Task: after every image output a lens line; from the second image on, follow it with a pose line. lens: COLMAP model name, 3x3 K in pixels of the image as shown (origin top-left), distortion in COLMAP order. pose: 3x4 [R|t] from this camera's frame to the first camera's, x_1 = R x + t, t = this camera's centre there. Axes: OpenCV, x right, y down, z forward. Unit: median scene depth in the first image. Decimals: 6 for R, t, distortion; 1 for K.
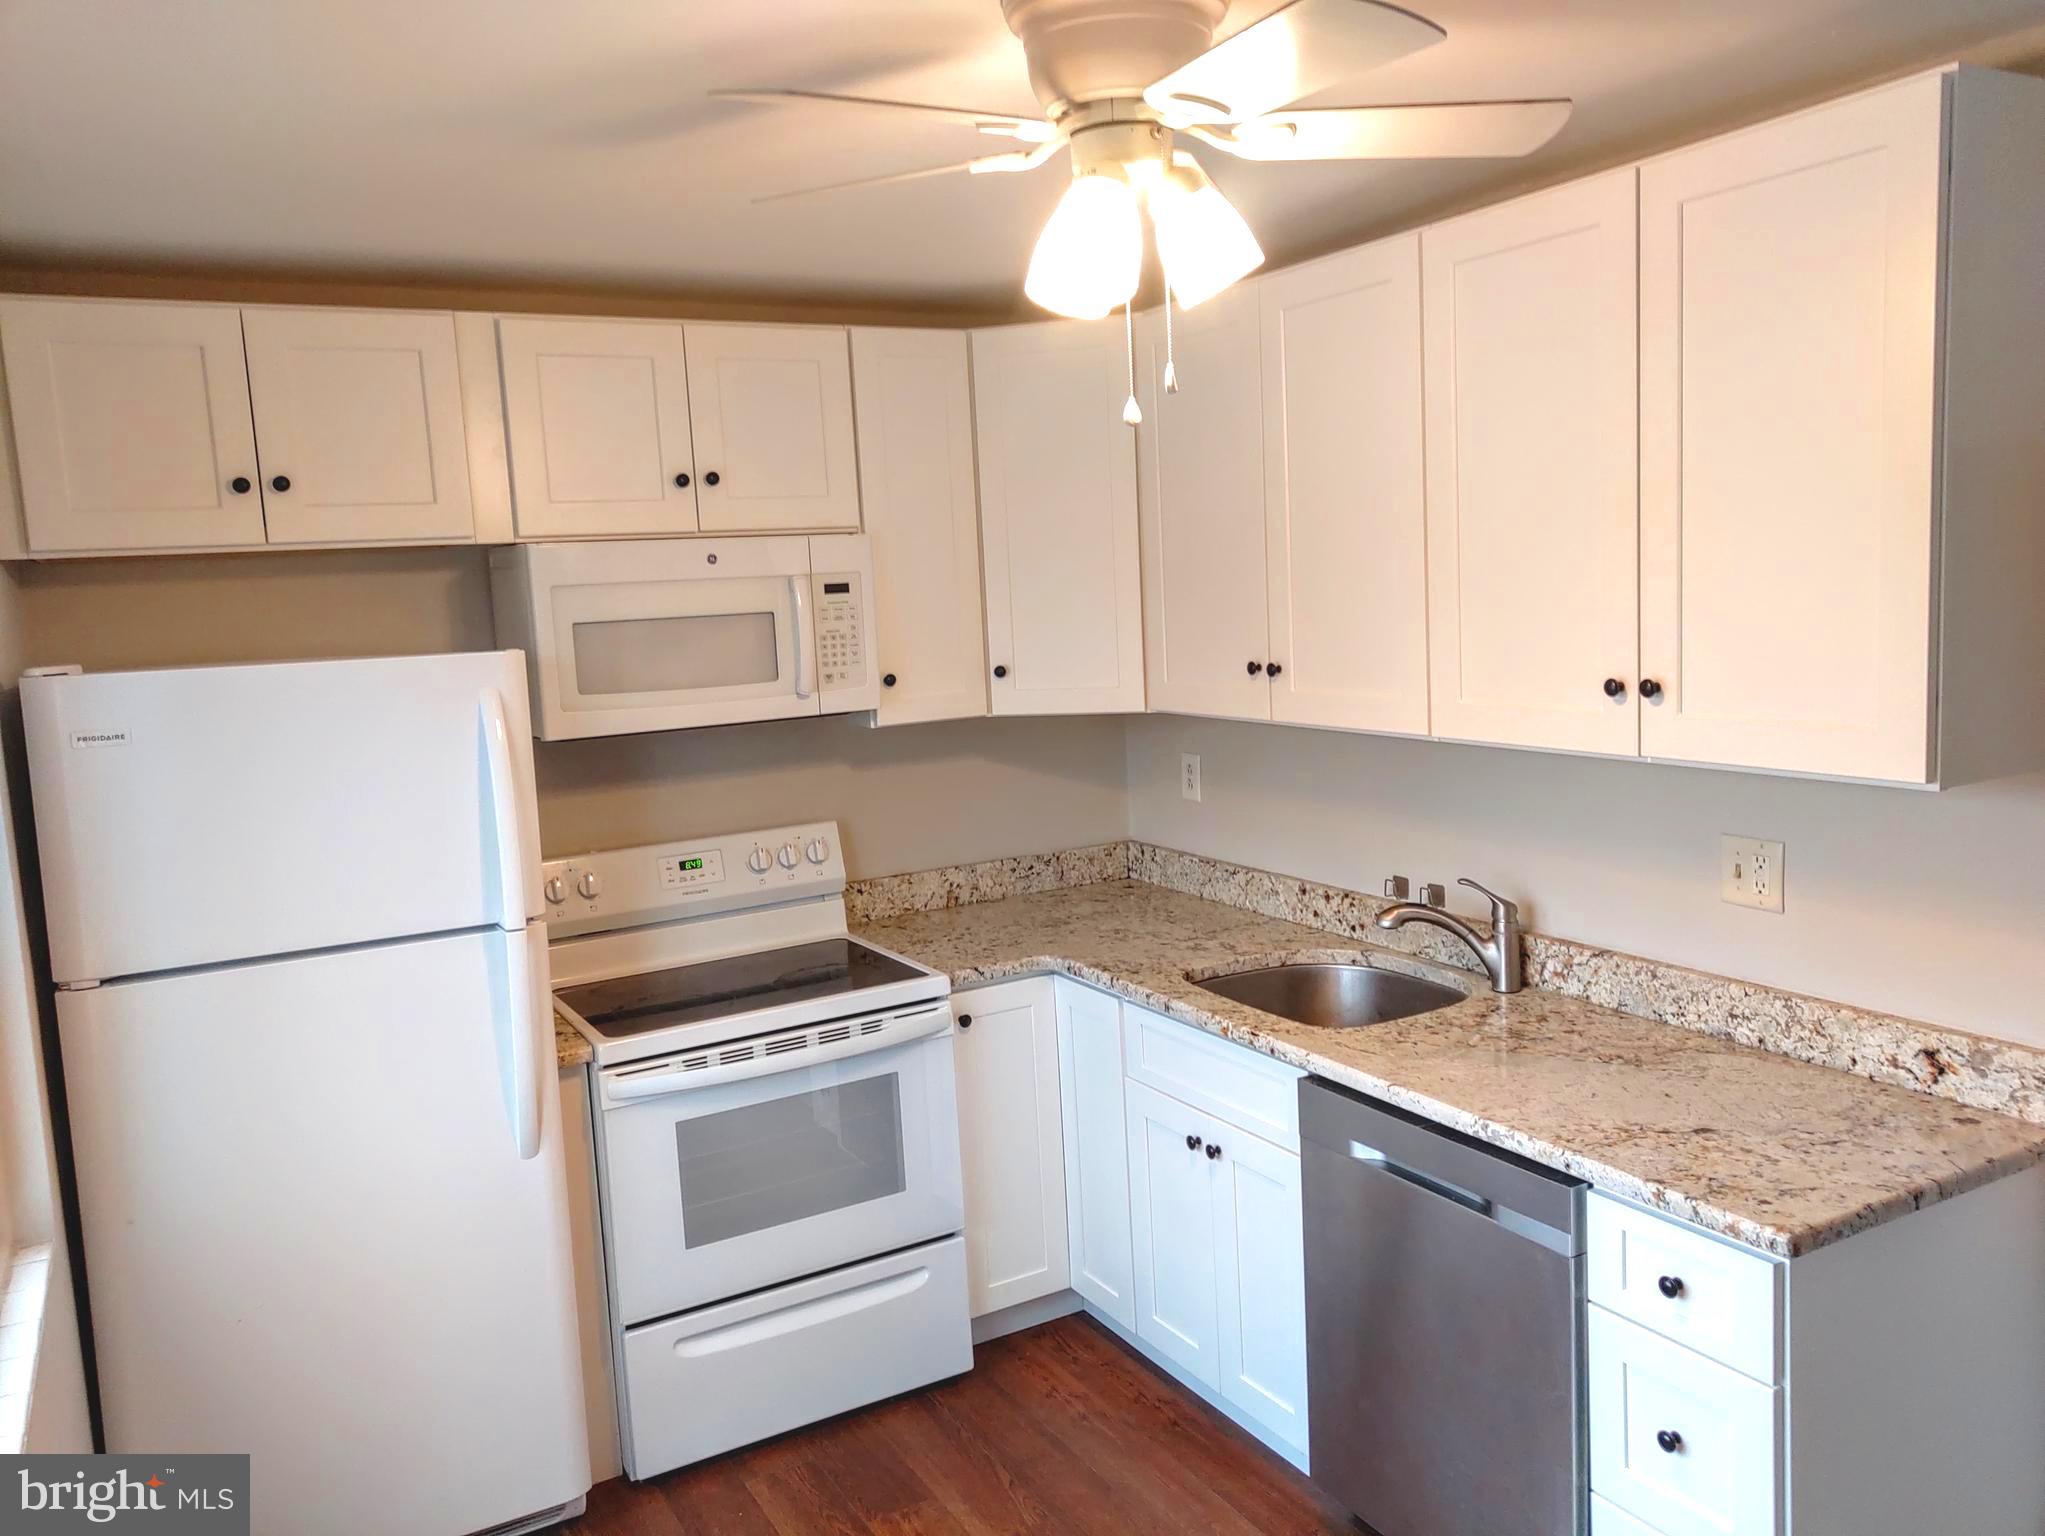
lens RADIAL K [[1650.0, 0, 1027.6], [0, 1650.0, 743.7], [0, 0, 1]] dist [-0.002762, -0.002328]
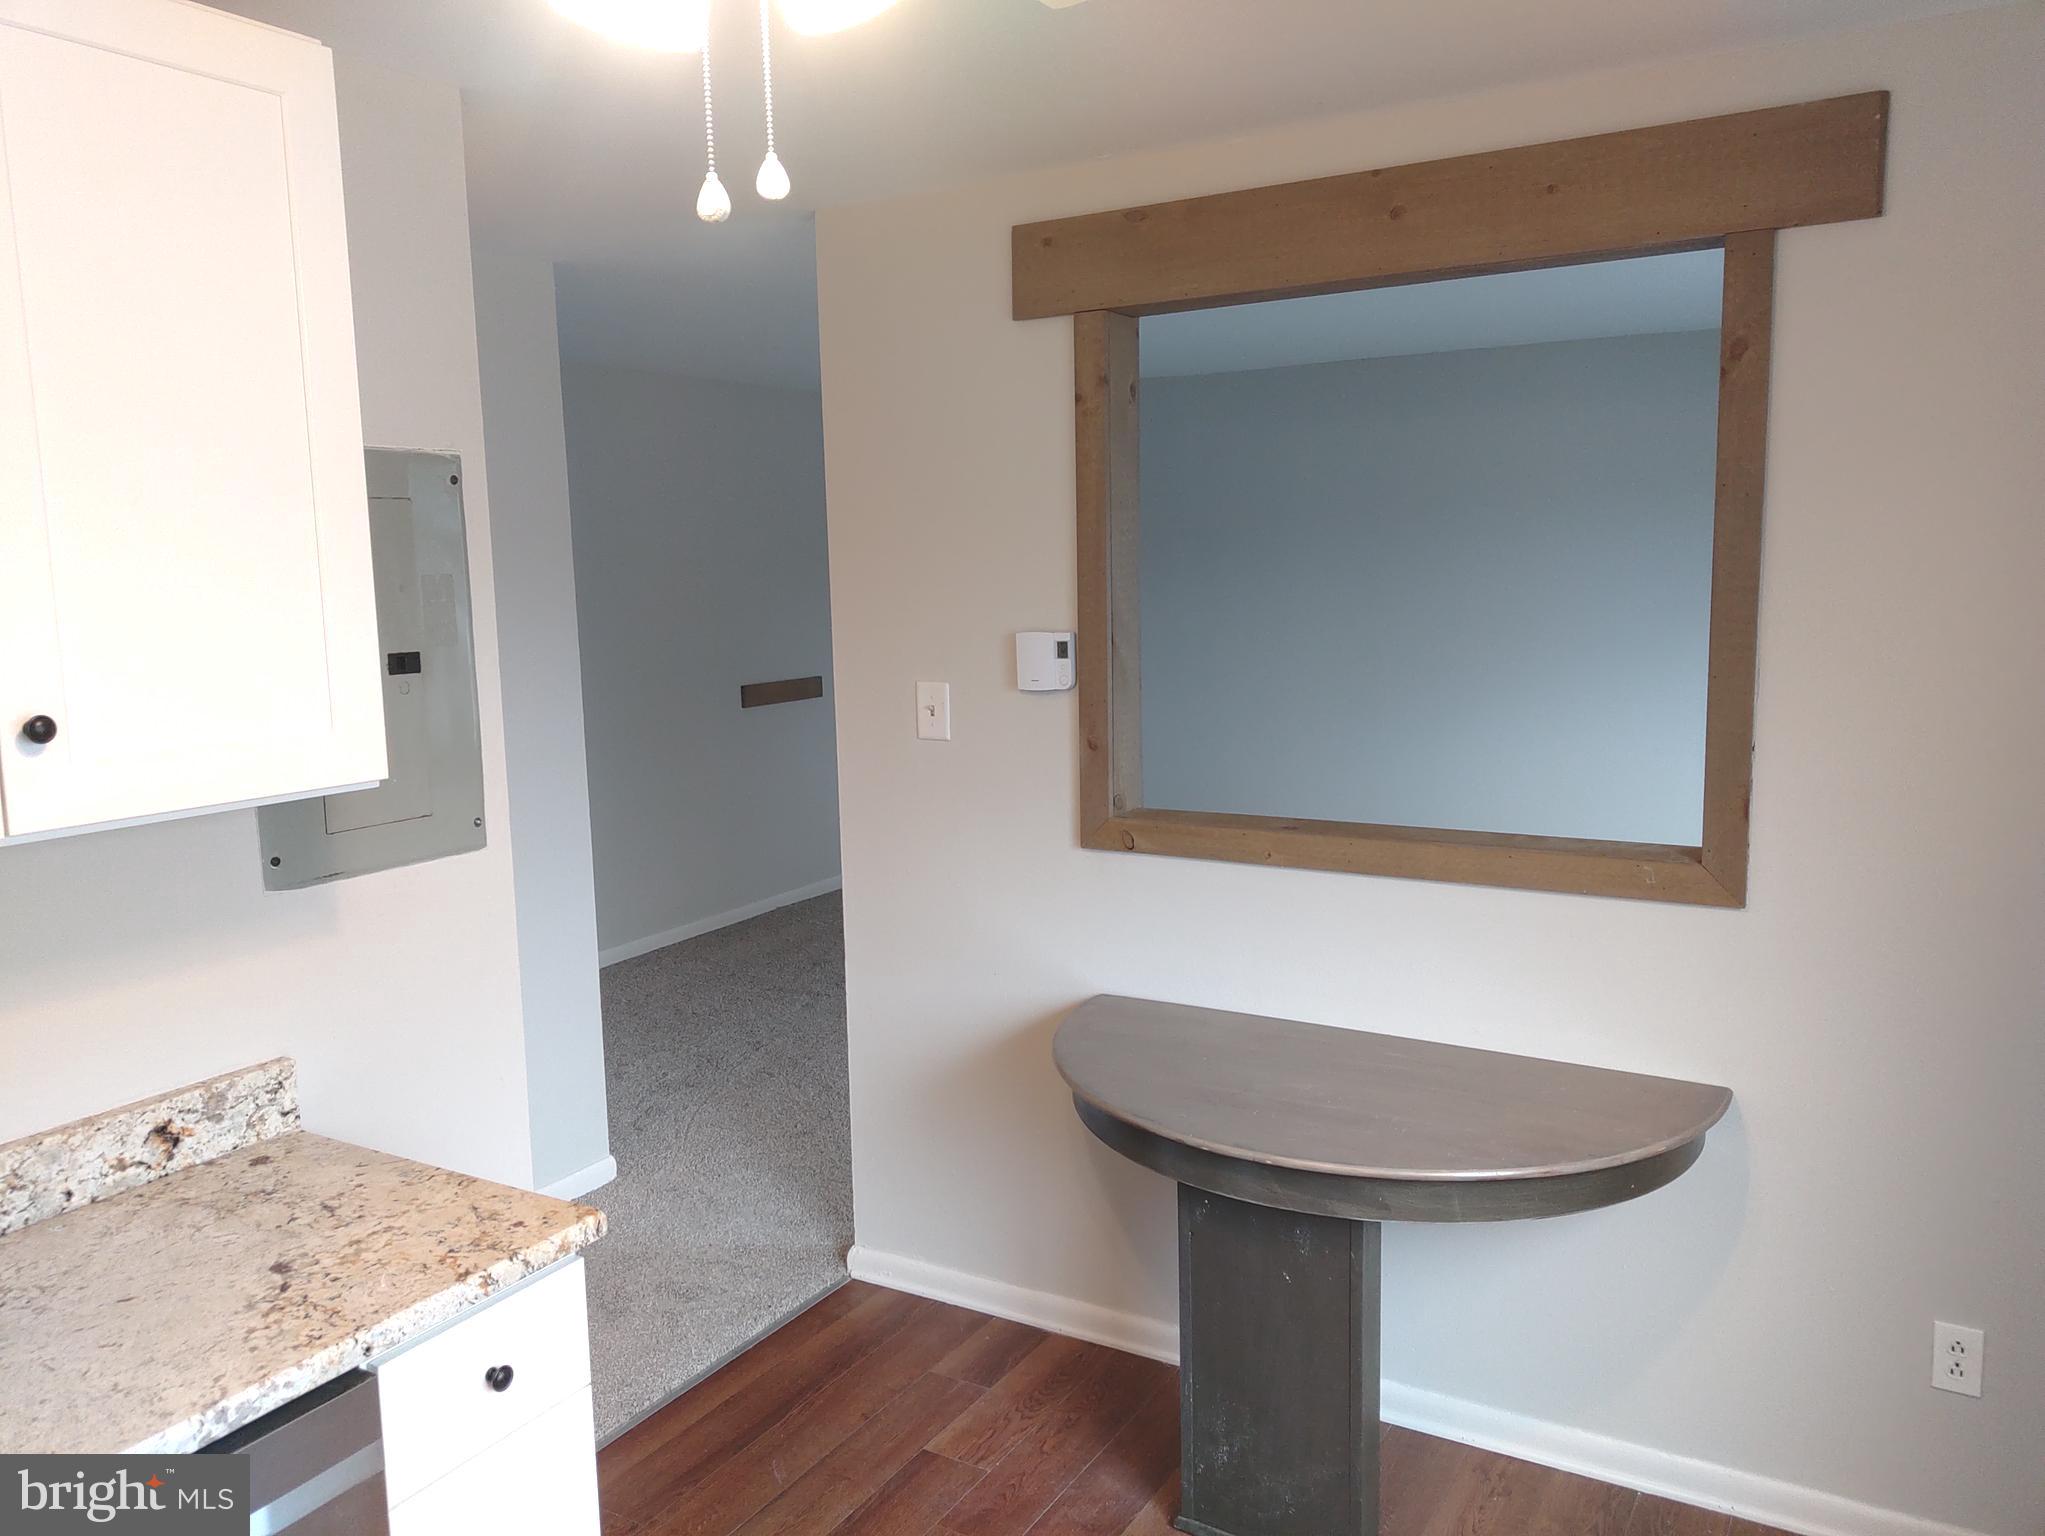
lens RADIAL K [[1518.2, 0, 1022.5], [0, 1518.2, 768.0], [0, 0, 1]] dist [0.001606, -0.003740]
pose [[-0.490294, -0.057405, 0.869665, -0.365708], [0.150903, 0.977167, 0.149577, -0.050111], [-0.858394, 0.204572, -0.470436, 0.964420]]
